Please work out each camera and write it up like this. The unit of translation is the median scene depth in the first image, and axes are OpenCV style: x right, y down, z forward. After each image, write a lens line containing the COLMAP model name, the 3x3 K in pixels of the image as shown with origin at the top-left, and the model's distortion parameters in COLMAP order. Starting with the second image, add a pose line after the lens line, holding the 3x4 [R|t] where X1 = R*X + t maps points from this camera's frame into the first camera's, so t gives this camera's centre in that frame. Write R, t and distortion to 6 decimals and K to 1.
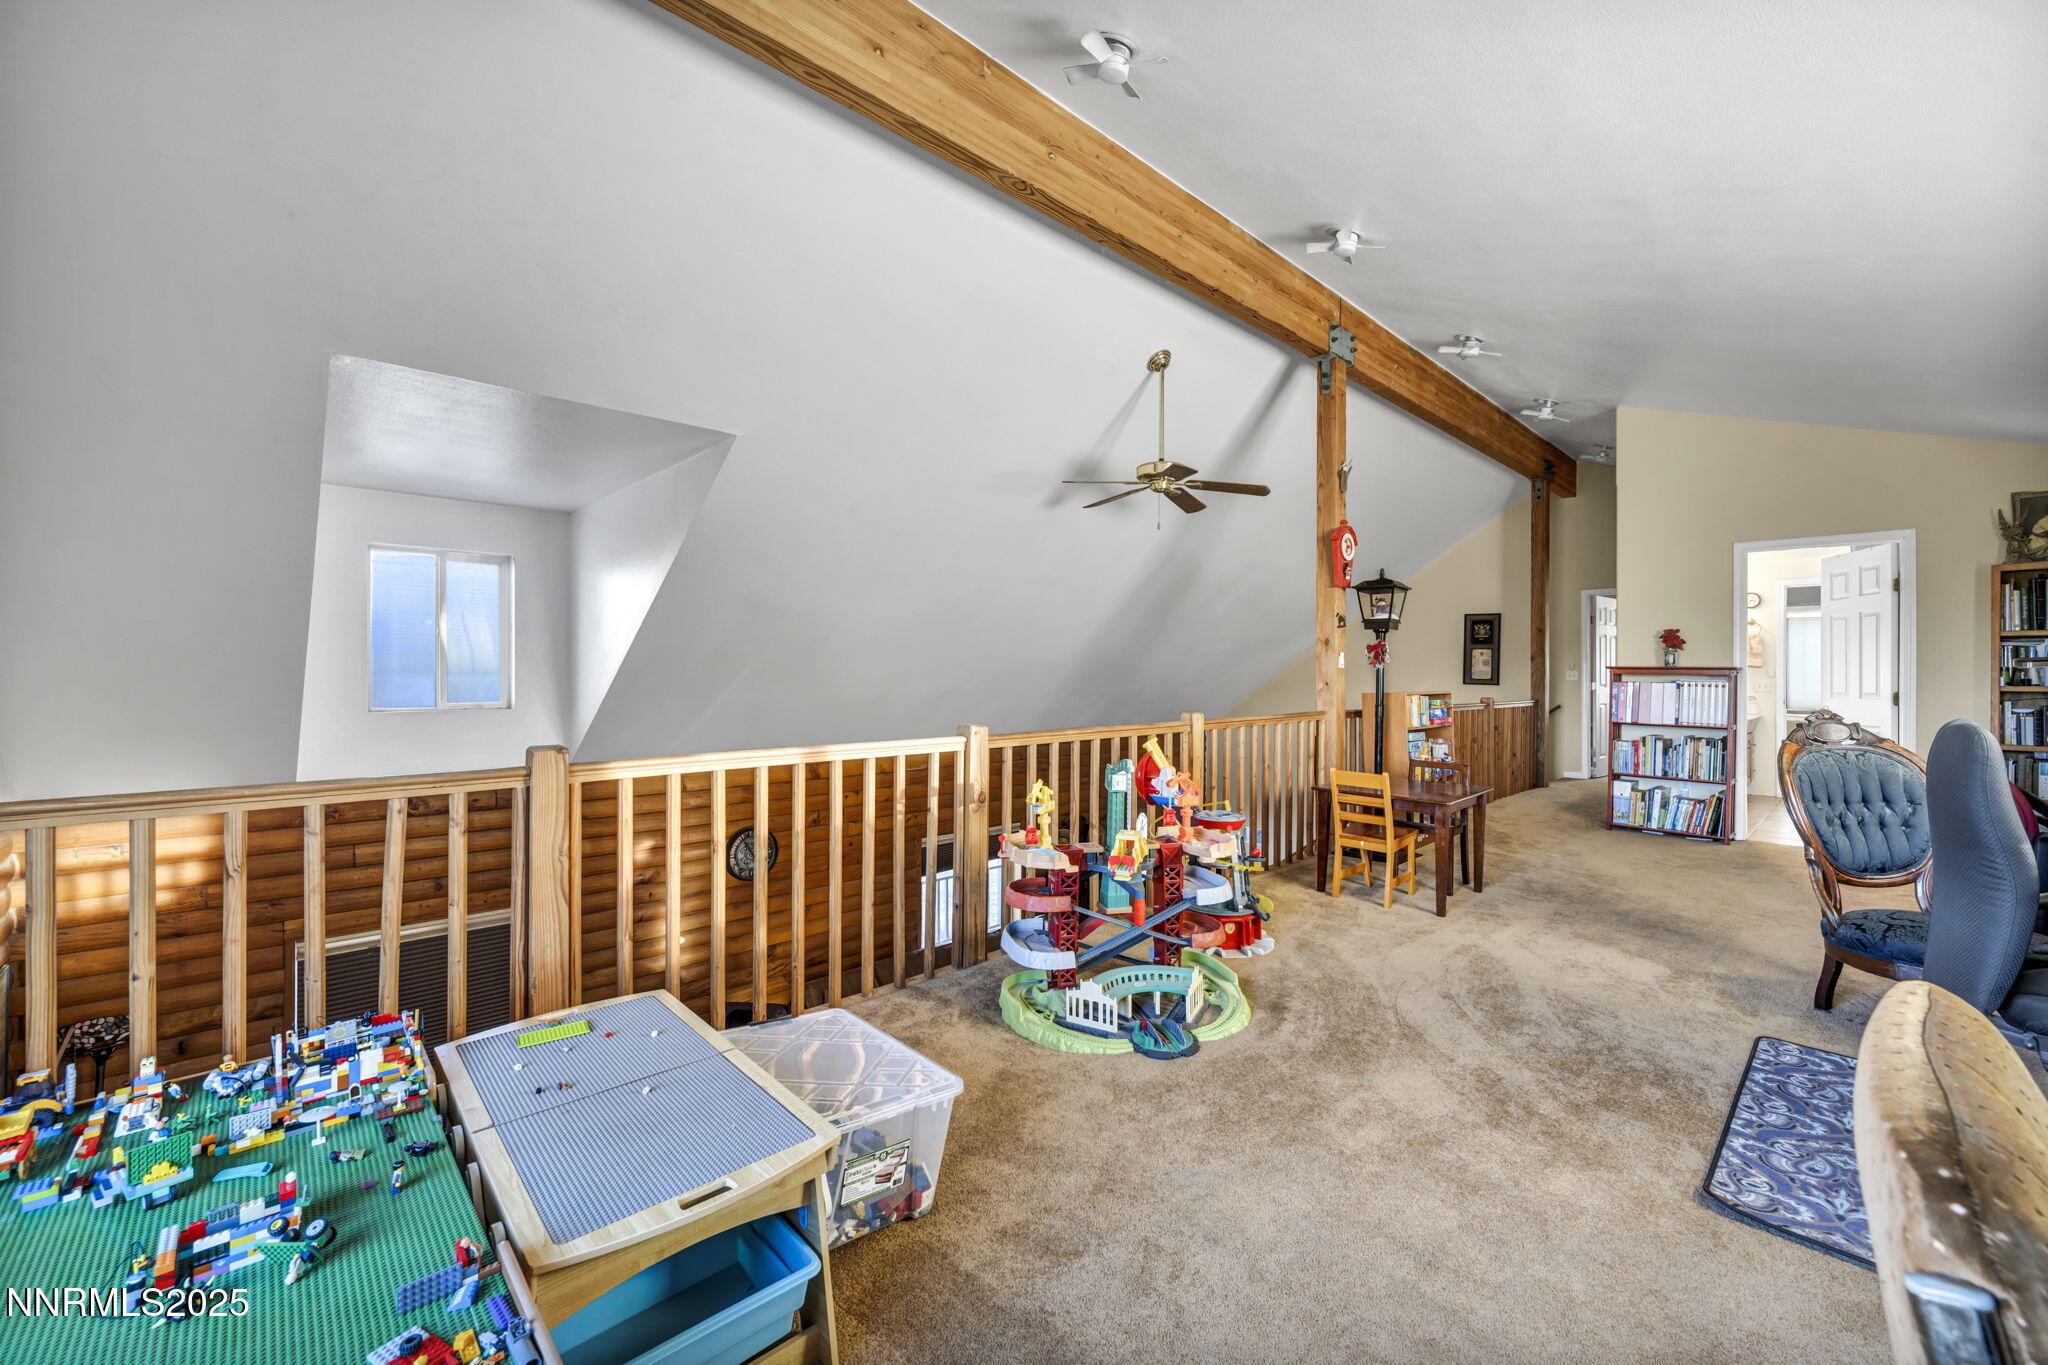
lens RADIAL K [[799.9, 0, 1024.0], [0, 799.9, 682.5], [0, 0, 1]] dist [-0.001274, -0.000068]
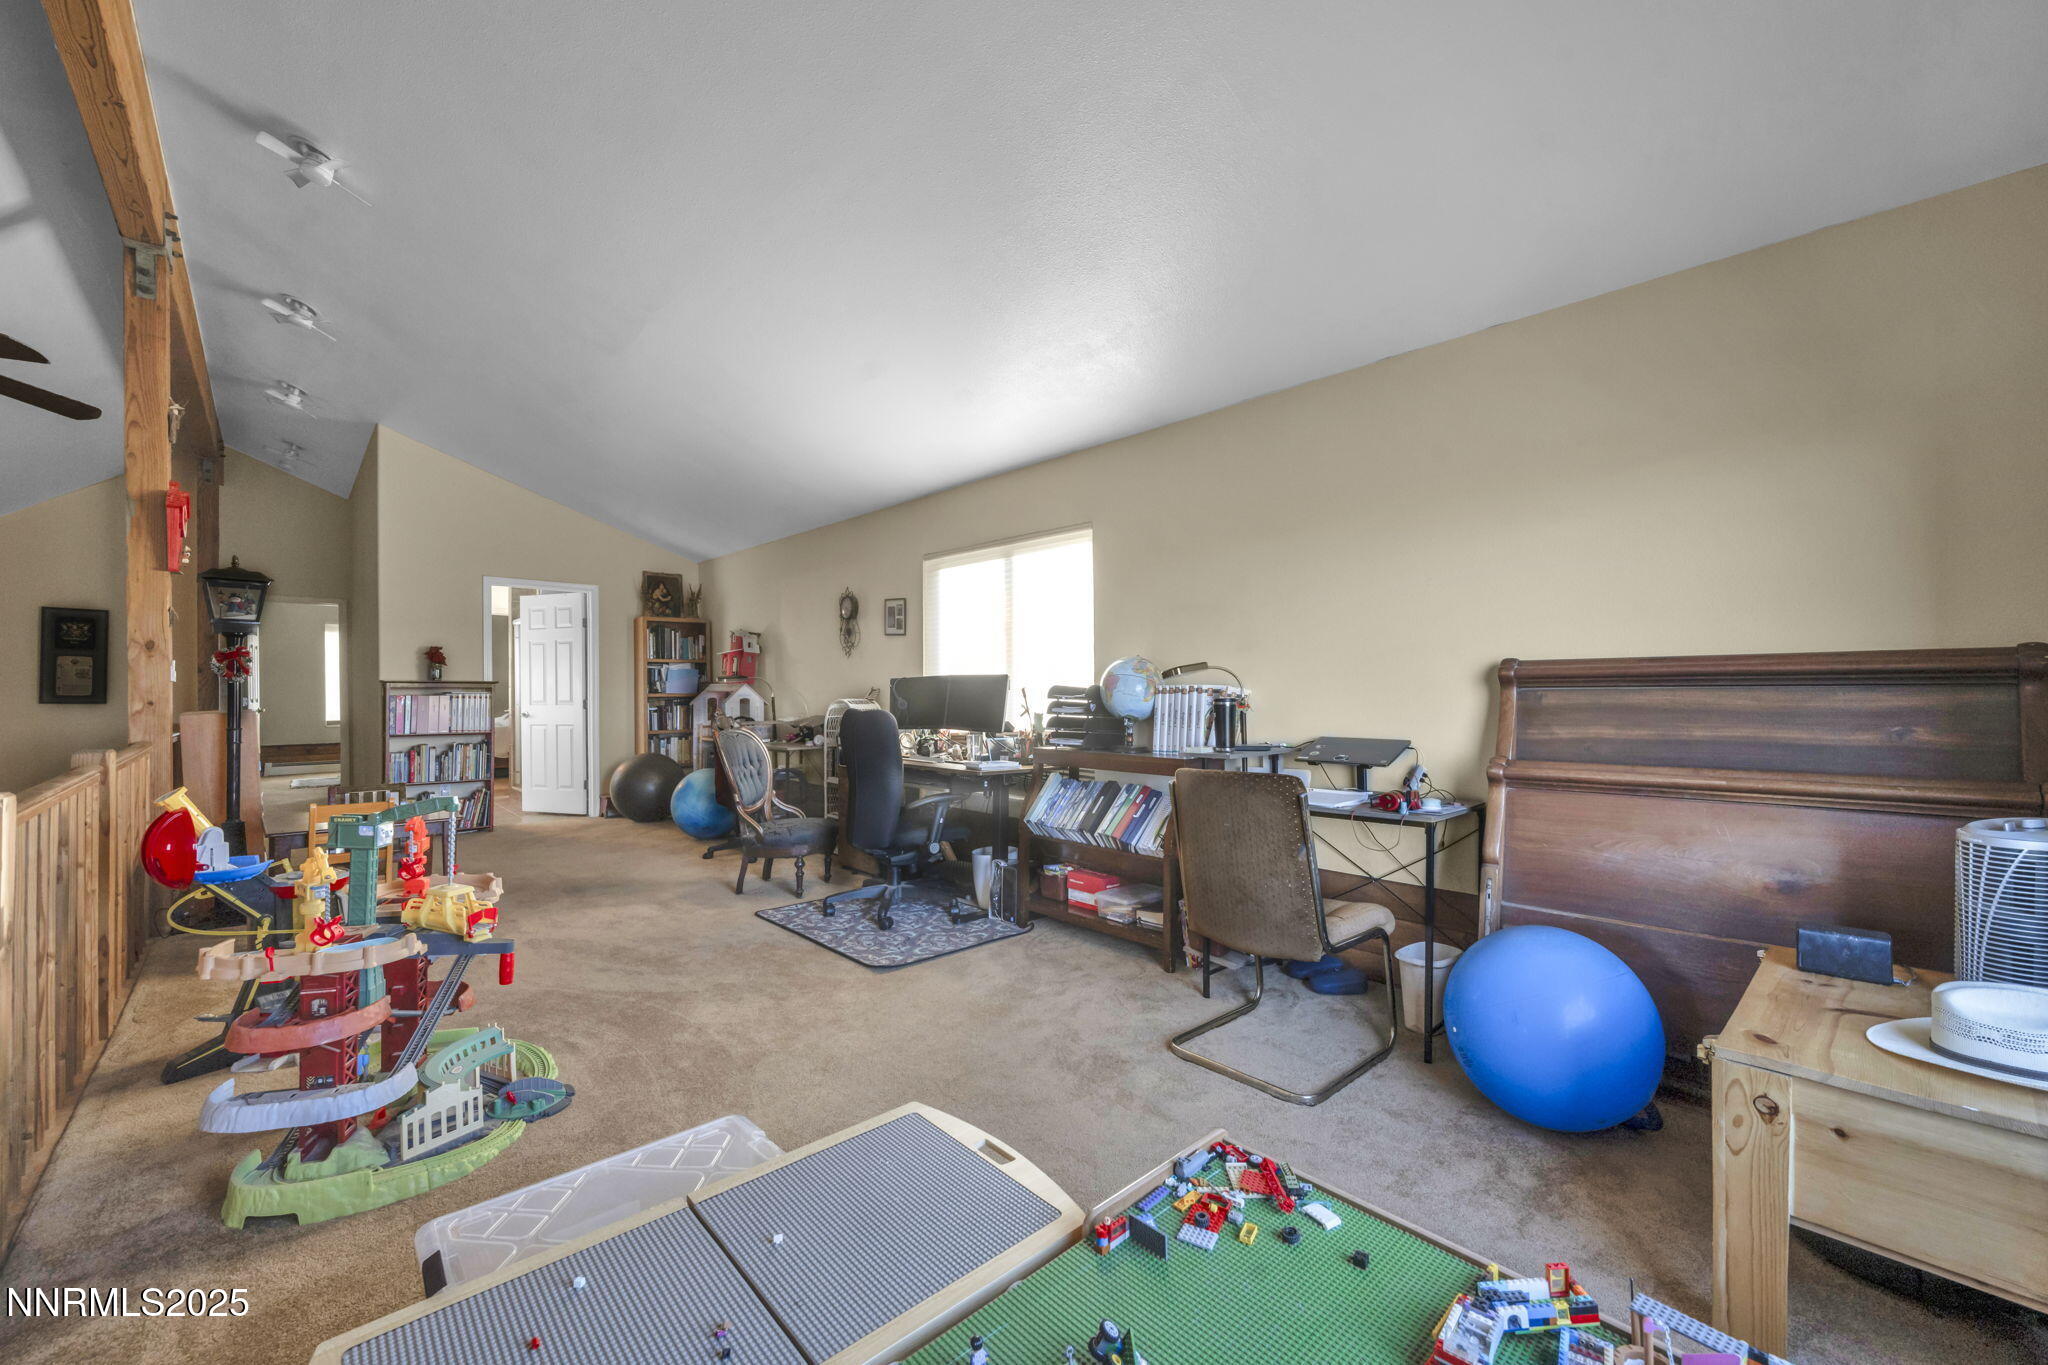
lens RADIAL K [[820.6, 0, 1024.0], [0, 820.6, 682.5], [0, 0, 1]] dist [0.000932, -0.000074]
pose [[0.023249, 0.001980, 0.999728, -0.355875], [0.016087, 0.999868, -0.002355, -0.002065], [-0.999600, 0.016137, 0.023214, 0.211176]]
